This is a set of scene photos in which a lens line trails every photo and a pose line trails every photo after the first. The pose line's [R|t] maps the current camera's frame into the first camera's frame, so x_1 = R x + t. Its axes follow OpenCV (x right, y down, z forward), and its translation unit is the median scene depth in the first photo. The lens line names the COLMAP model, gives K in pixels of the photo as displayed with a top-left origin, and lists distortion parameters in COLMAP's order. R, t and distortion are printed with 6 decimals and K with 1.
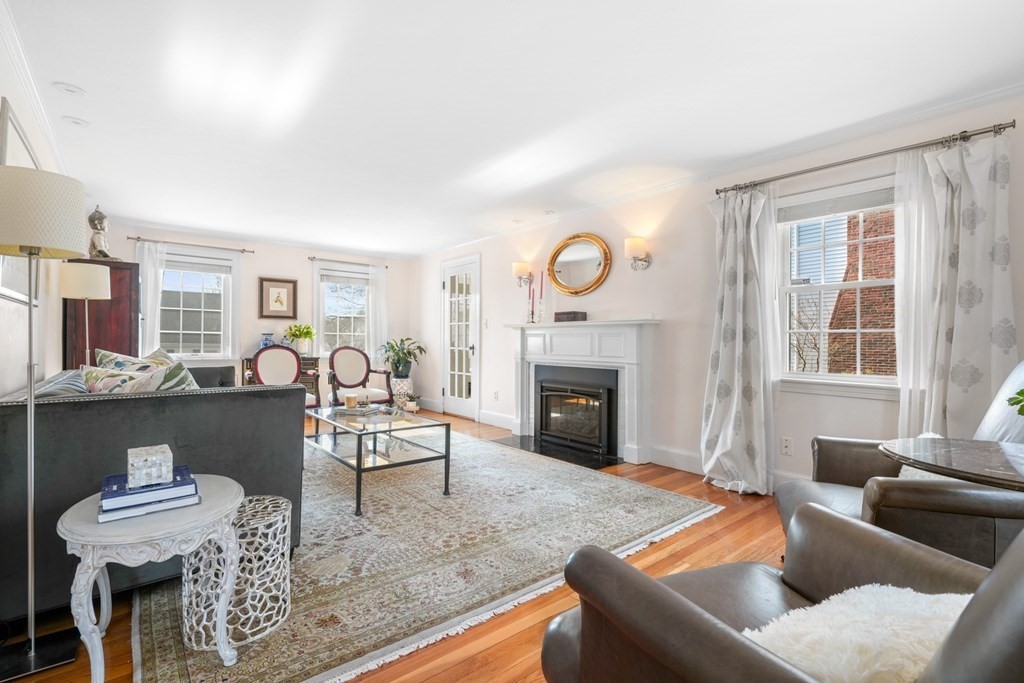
lens RADIAL K [[464.1, 0, 516.2], [0, 464.1, 340.1], [0, 0, 1]] dist [-0.000986, -0.000167]
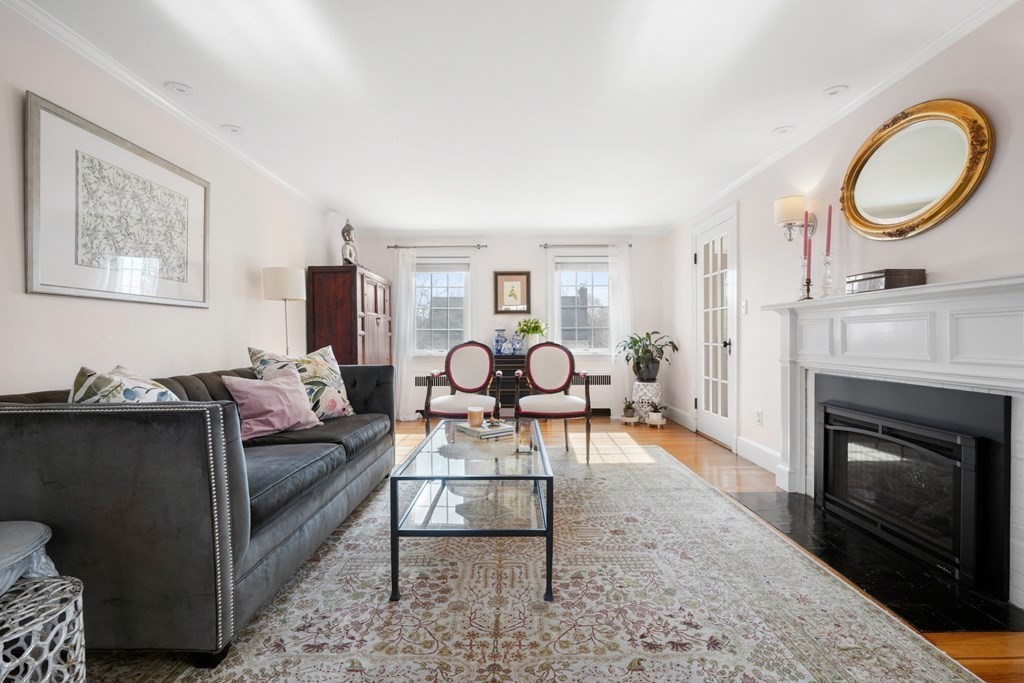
lens RADIAL K [[463.5, 0, 515.6], [0, 463.5, 344.3], [0, 0, 1]] dist [-0.001331, -0.000147]
pose [[0.774068, -0.002089, -0.633098, 0.118351], [0.014193, 0.999801, 0.014054, 0.004254], [0.632943, -0.019864, 0.773944, 0.340647]]
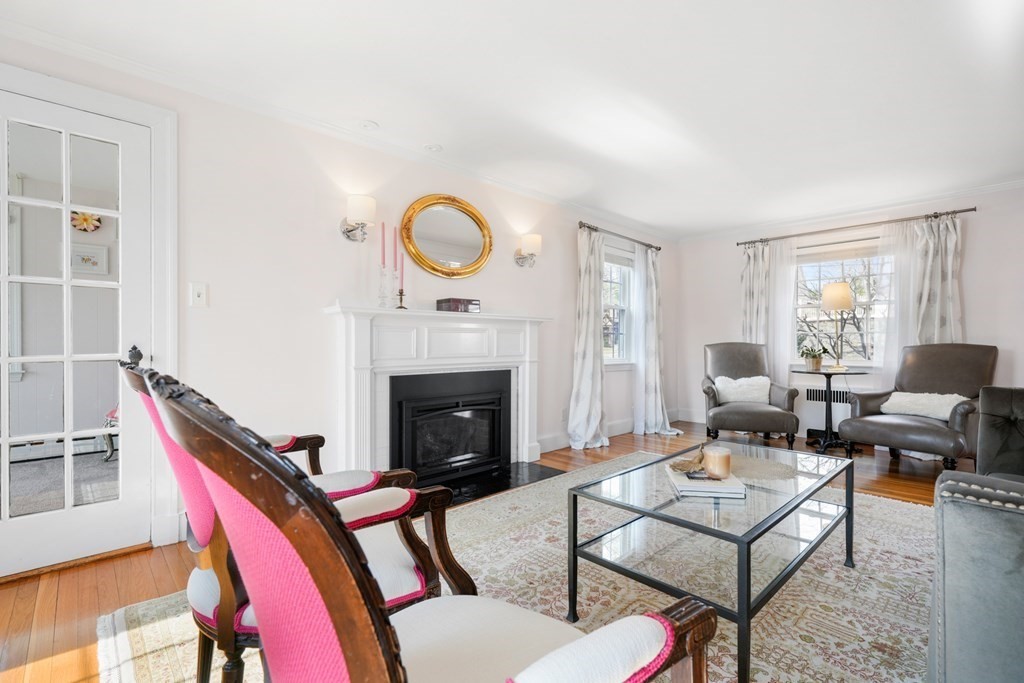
lens RADIAL K [[464.1, 0, 516.2], [0, 464.1, 340.1], [0, 0, 1]] dist [-0.000986, -0.000167]
pose [[-0.071546, 0.000346, 0.997437, -0.598743], [-0.006027, 0.999982, -0.000780, 0.004350], [-0.997419, -0.006067, -0.071542, 0.903364]]
